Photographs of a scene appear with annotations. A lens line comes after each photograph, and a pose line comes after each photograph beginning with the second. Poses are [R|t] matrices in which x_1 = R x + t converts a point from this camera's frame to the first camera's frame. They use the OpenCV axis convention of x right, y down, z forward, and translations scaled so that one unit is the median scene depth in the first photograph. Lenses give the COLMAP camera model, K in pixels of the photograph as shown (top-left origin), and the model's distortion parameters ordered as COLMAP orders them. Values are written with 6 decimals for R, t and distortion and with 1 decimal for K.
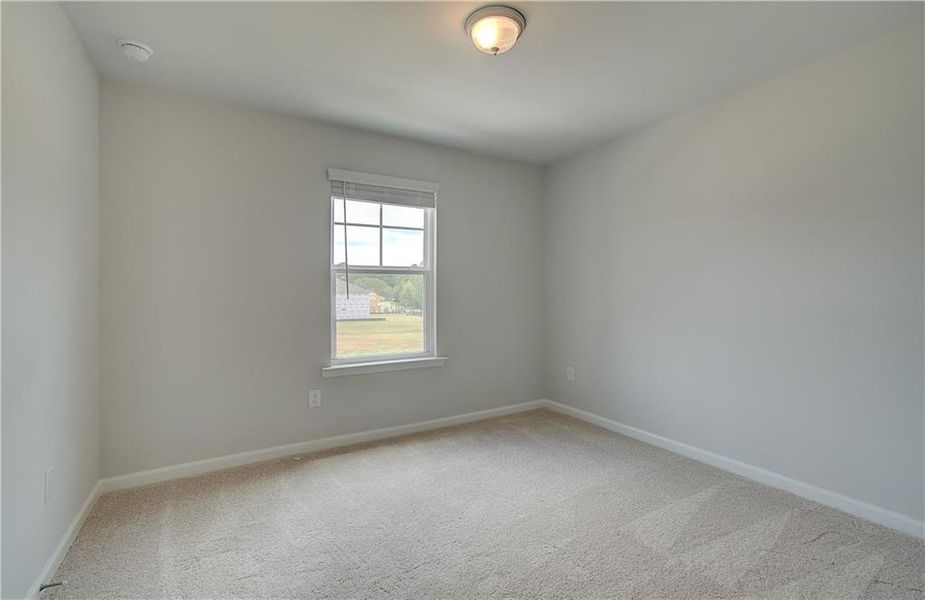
lens RADIAL K [[337.5, 0, 462.3], [0, 337.5, 295.1], [0, 0, 1]] dist [-0.000886, -0.000010]
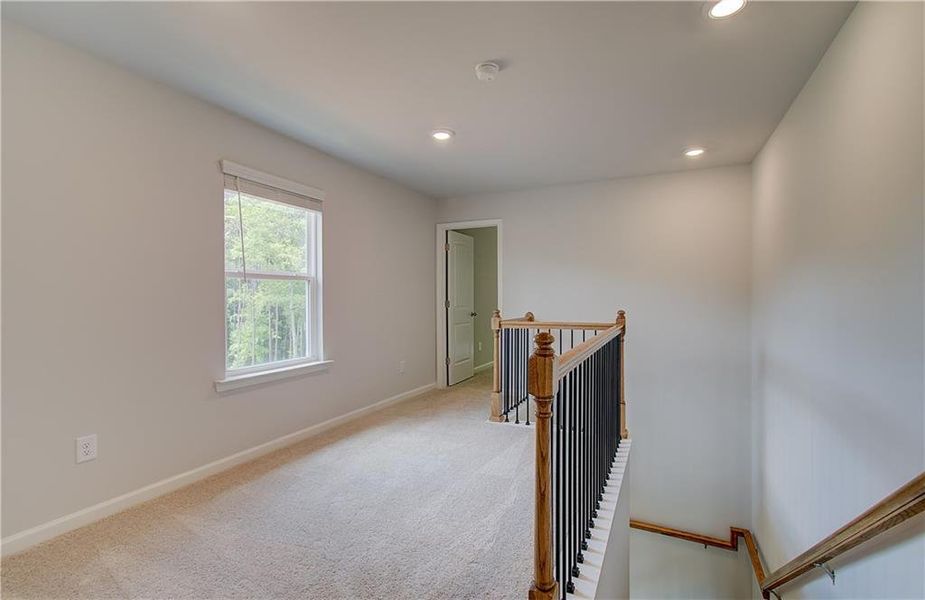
lens RADIAL K [[401.5, 0, 460.0], [0, 401.5, 295.9], [0, 0, 1]] dist [-0.001543, 0.000071]
pose [[0.797871, 0.000909, 0.602827, -0.497218], [0.007952, 0.999896, -0.012033, 0.007324], [-0.602775, 0.014395, 0.797781, -0.218013]]
